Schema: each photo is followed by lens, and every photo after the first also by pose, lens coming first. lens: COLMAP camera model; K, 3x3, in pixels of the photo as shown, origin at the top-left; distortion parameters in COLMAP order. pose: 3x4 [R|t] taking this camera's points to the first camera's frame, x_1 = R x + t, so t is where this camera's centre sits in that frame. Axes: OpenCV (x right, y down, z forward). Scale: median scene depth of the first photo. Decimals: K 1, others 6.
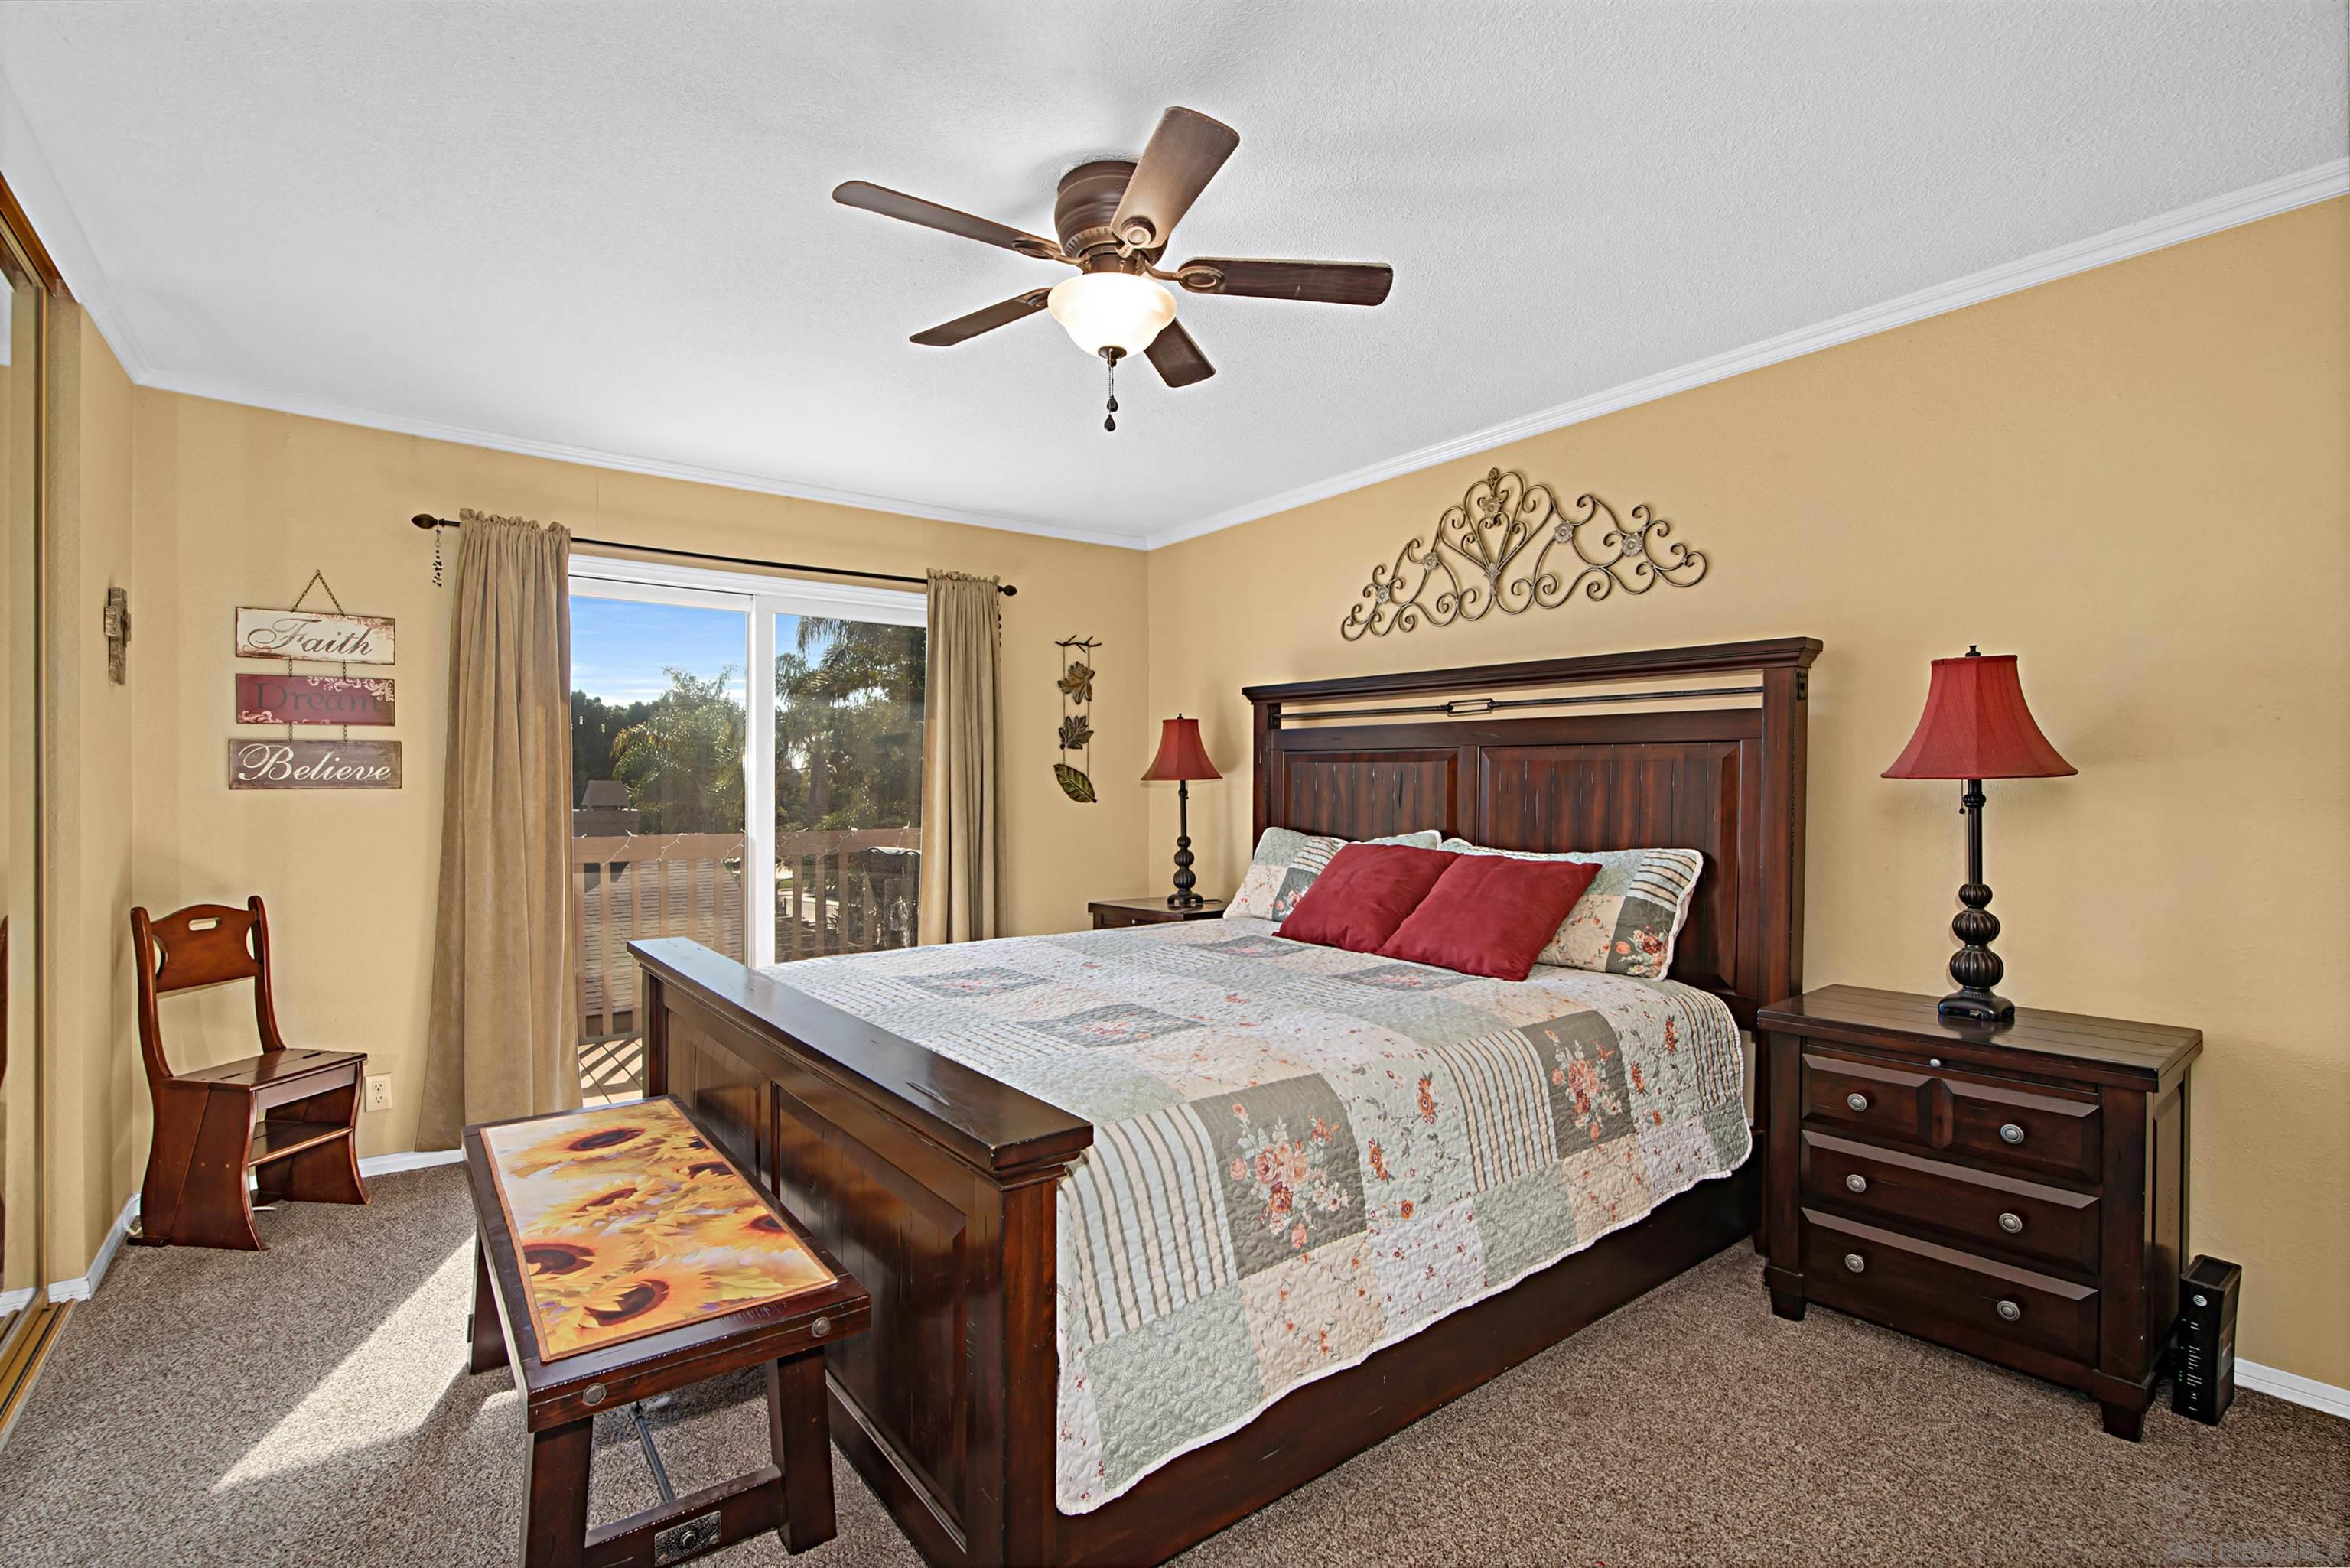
lens RADIAL K [[1069.4, 0, 1177.5], [0, 1069.4, 786.6], [0, 0, 1]] dist [-0.004537, -0.002402]
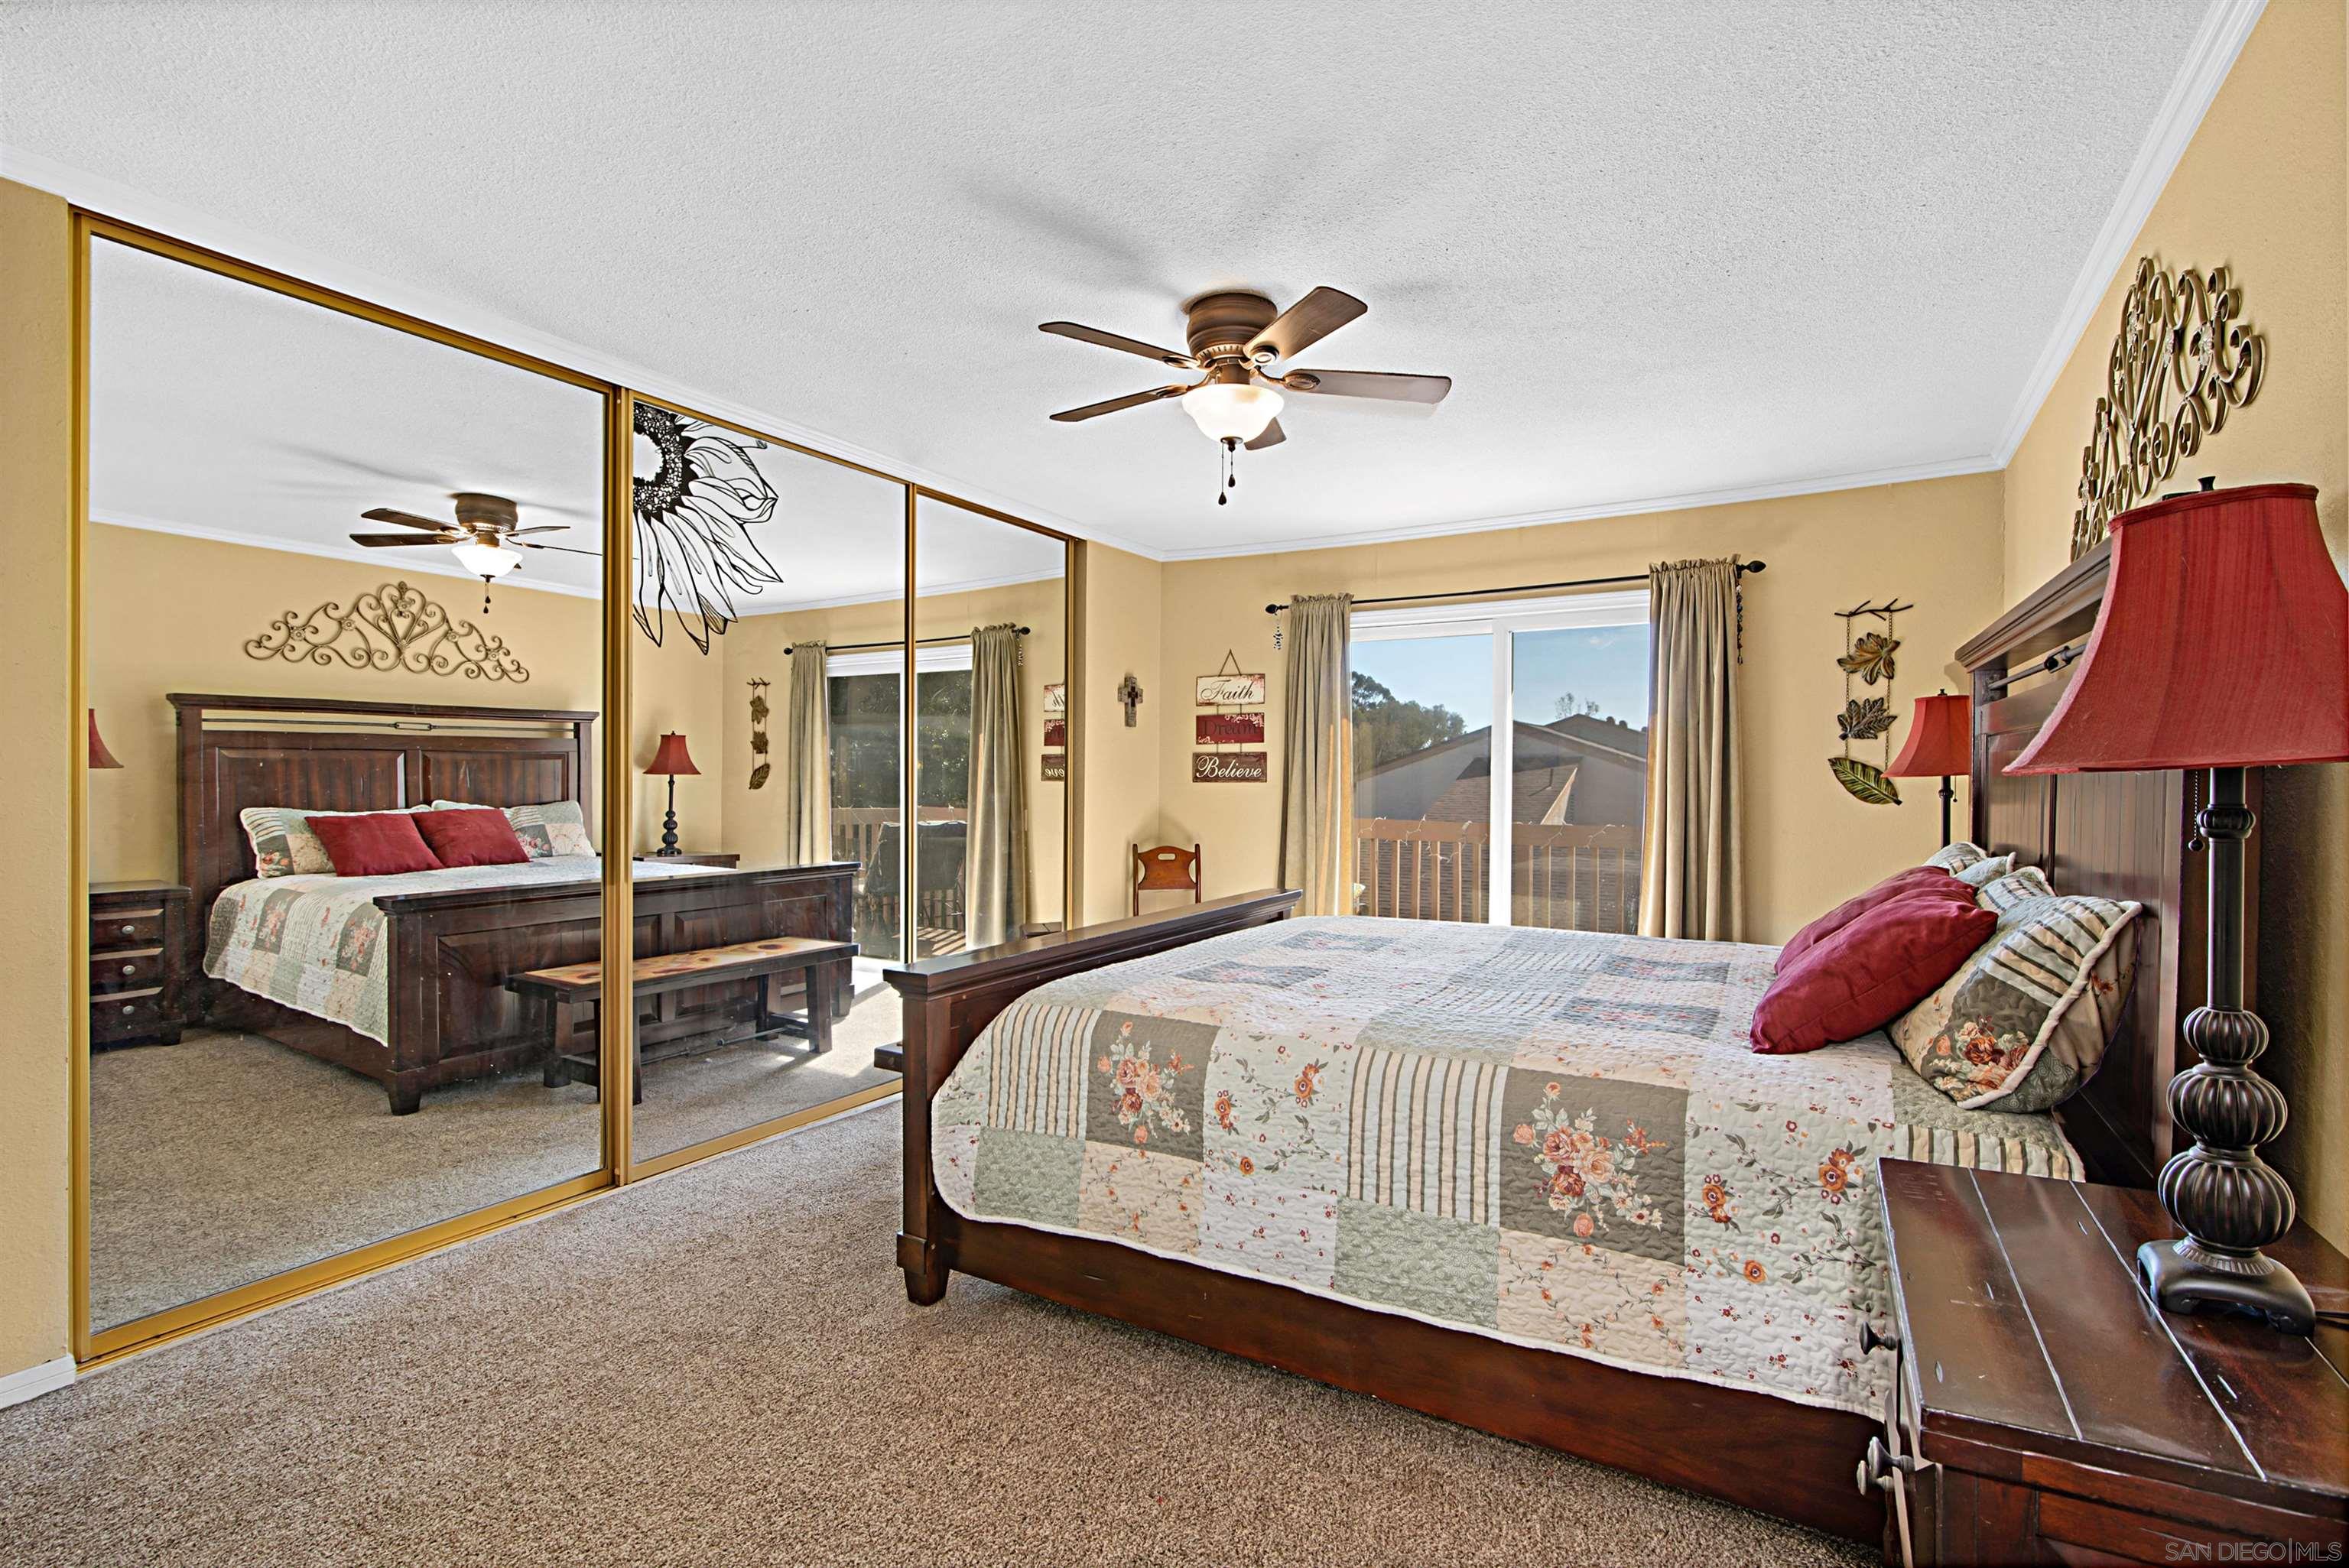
lens RADIAL K [[1069.0, 0, 1183.0], [0, 1069.0, 783.0], [0, 0, 1]] dist [-0.004537, -0.002402]
pose [[0.380082, 0.005205, -0.924938, 0.719838], [-0.005439, 0.999979, 0.003392, -0.001674], [0.924937, 0.003742, 0.380103, 0.309106]]
